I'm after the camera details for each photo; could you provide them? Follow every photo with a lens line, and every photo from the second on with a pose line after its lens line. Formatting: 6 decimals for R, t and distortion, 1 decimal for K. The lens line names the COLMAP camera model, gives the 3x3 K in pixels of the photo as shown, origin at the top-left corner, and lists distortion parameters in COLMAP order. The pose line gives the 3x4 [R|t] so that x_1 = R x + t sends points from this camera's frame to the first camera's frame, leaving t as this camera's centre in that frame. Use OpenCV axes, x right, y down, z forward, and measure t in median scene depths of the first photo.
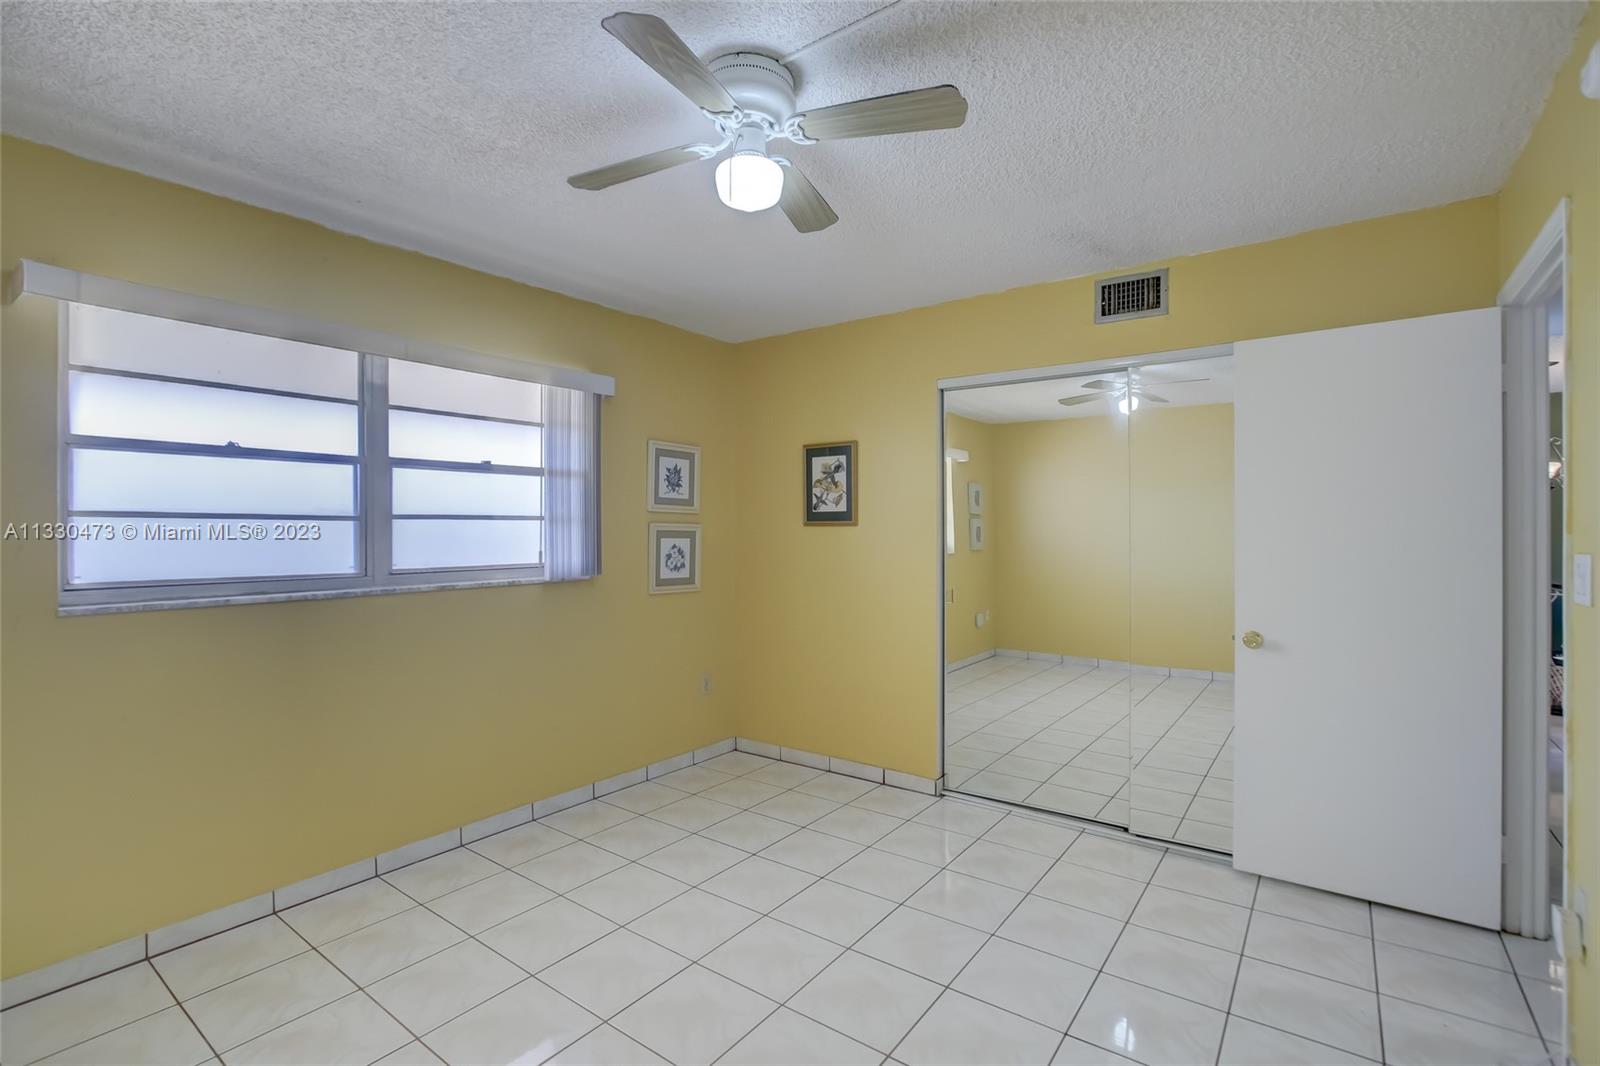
lens RADIAL K [[747.0, 0, 798.5], [0, 747.0, 536.0], [0, 0, 1]] dist [-0.004197, -0.000057]
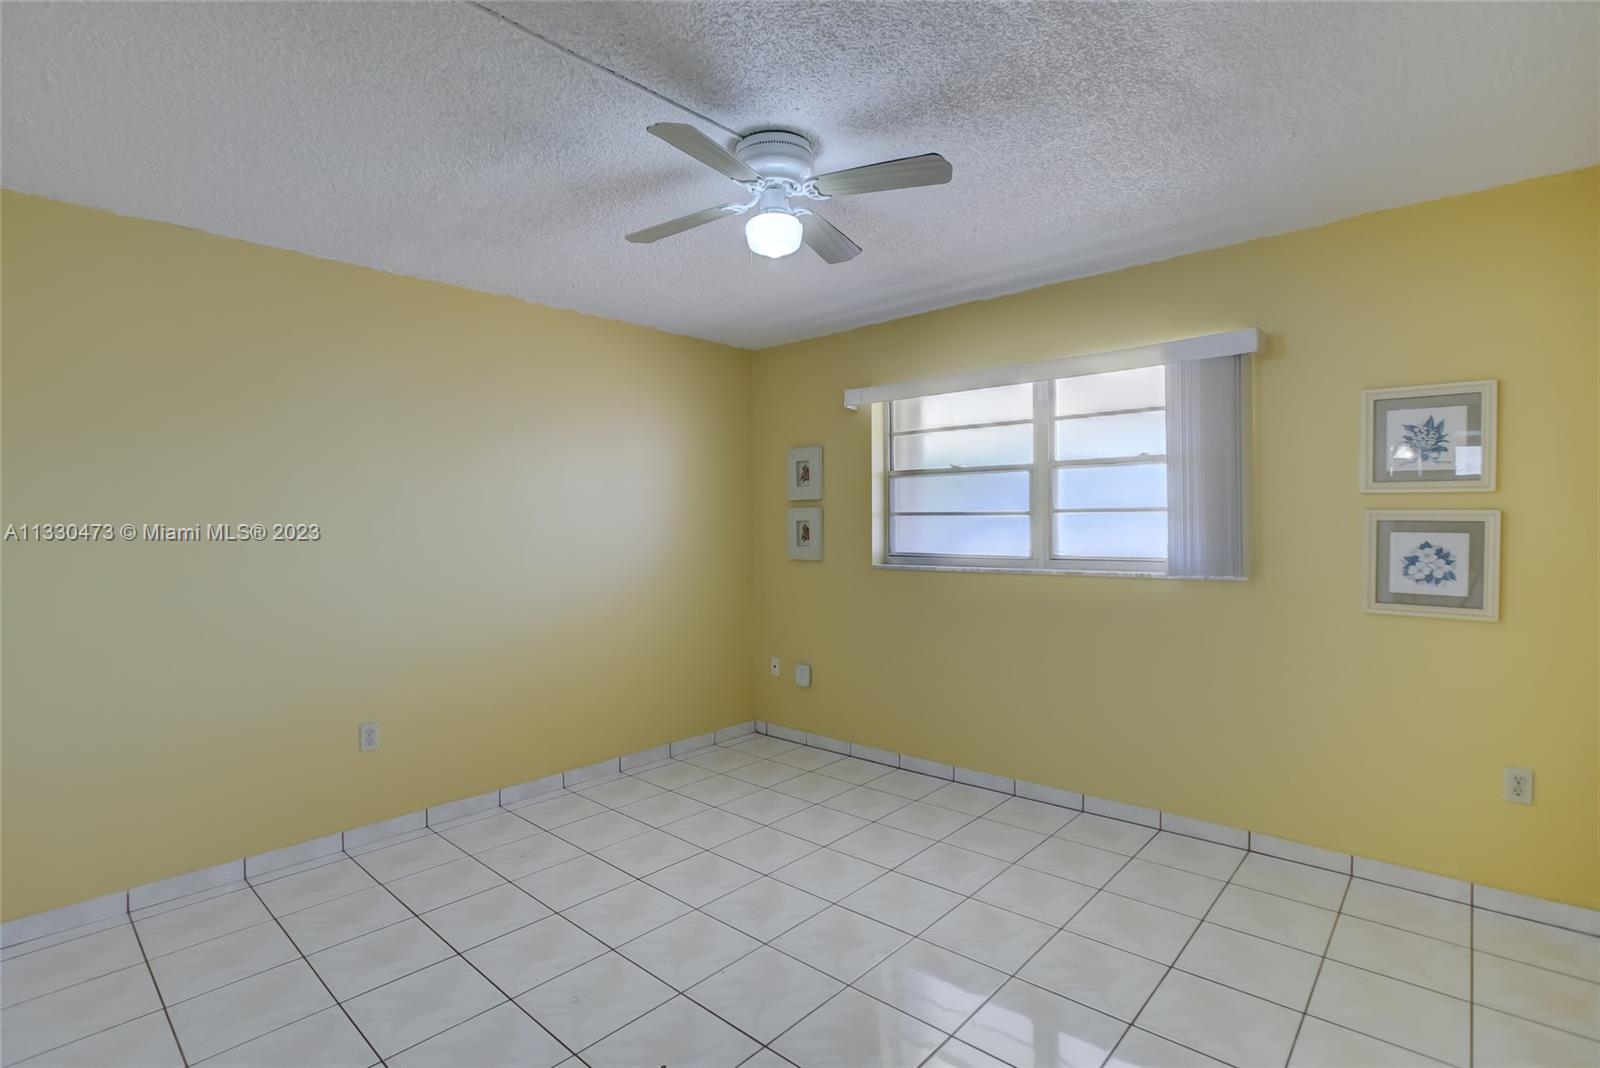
lens RADIAL K [[747.0, 0, 797.6], [0, 747.0, 529.3], [0, 0, 1]] dist [-0.004197, -0.000057]
pose [[-0.061045, 0.015739, -0.998011, 0.573894], [0.006495, 0.999861, 0.015371, -0.014891], [0.998114, -0.005544, -0.061138, 0.566258]]
